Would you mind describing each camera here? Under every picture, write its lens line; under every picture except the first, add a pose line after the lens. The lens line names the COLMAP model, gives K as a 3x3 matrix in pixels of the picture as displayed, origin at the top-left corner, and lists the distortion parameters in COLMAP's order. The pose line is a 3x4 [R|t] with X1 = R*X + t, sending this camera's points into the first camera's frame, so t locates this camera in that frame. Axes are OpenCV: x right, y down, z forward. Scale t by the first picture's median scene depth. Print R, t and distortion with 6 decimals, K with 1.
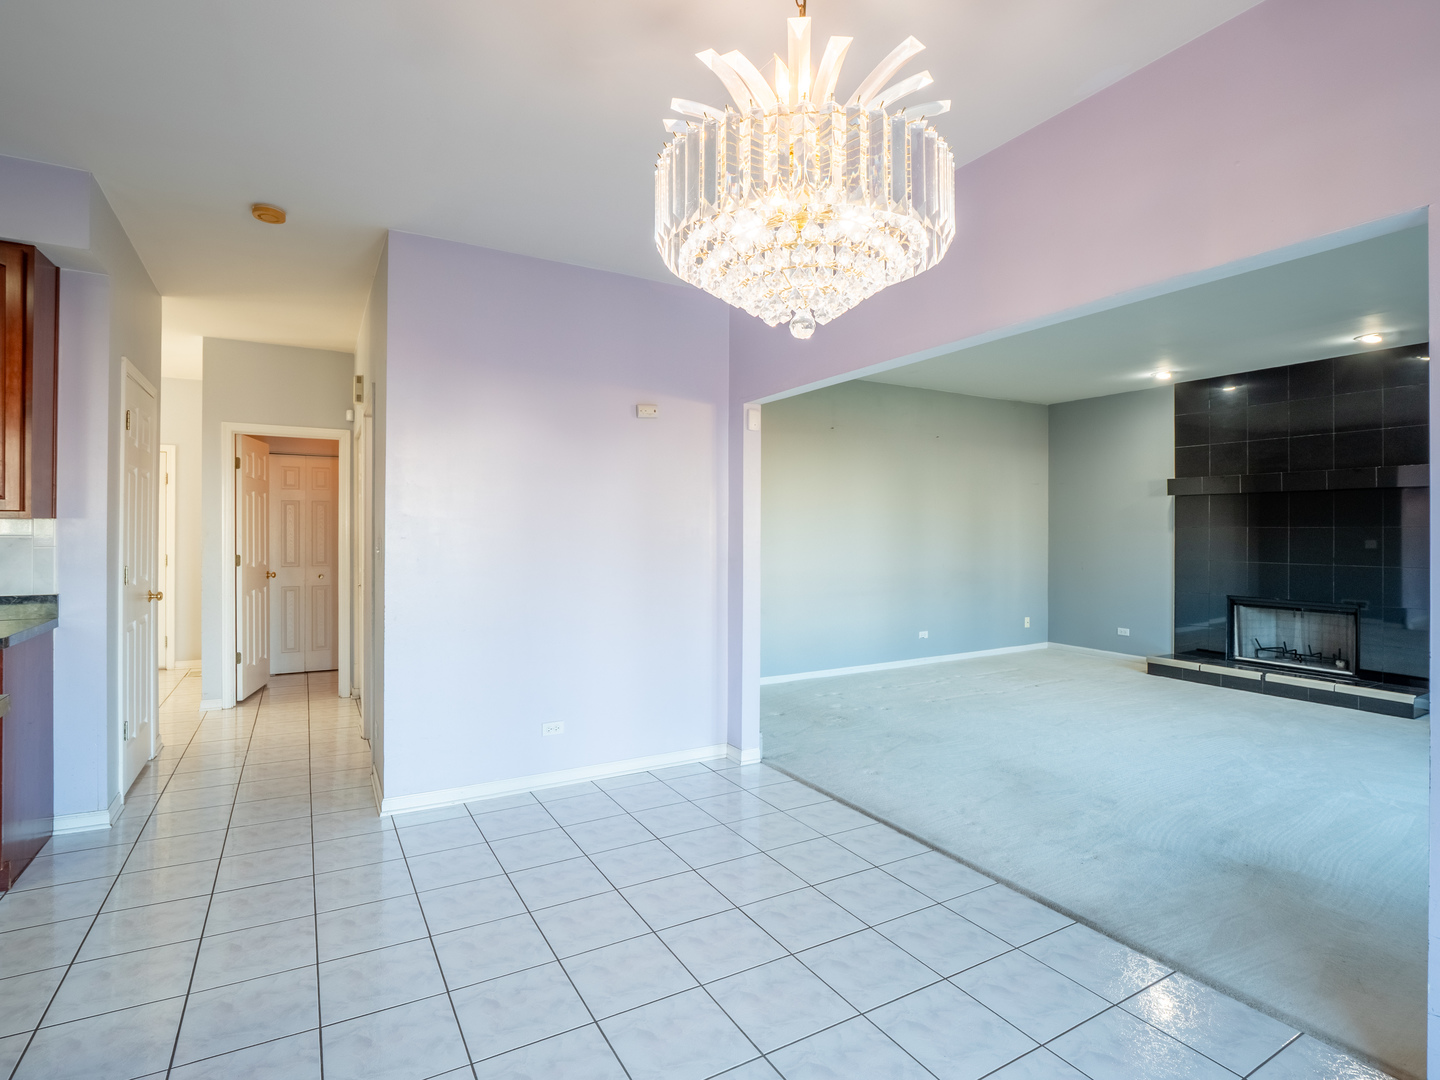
lens RADIAL K [[723.0, 0, 712.2], [0, 723.0, 524.7], [0, 0, 1]] dist [-0.008169, -0.003885]
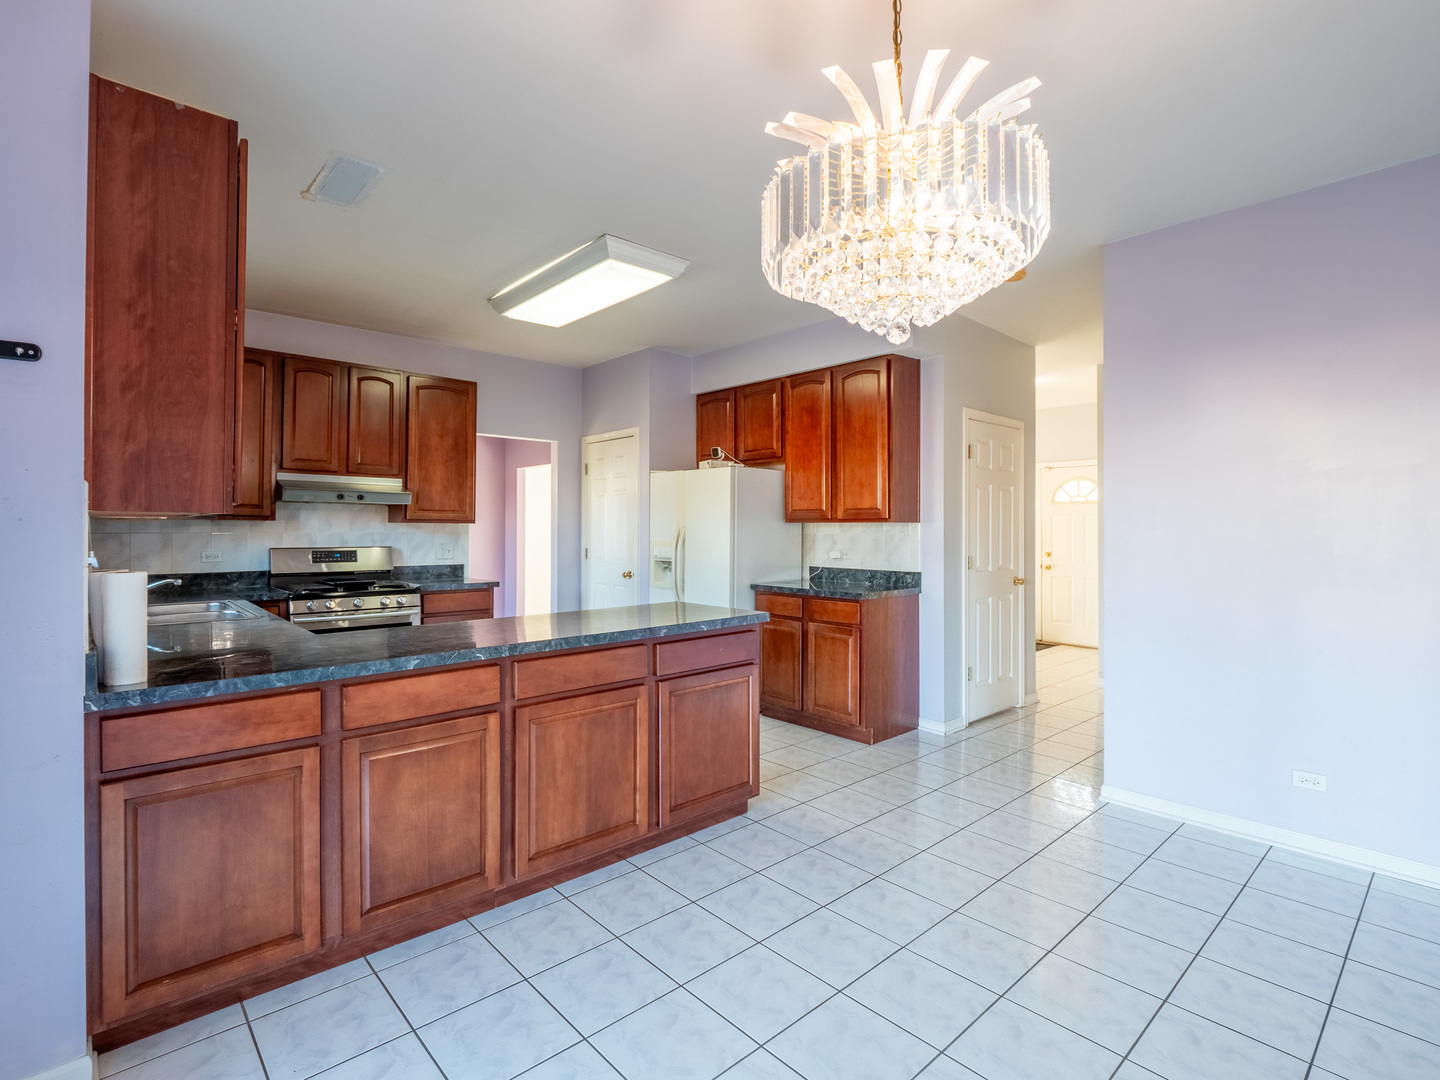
lens RADIAL K [[723.0, 0, 746.5], [0, 723.0, 526.5], [0, 0, 1]] dist [-0.008169, -0.003885]
pose [[0.224621, -0.011076, -0.974383, 0.286093], [0.007658, 0.999925, -0.009601, 0.003667], [0.974416, -0.005305, 0.224689, 0.152678]]
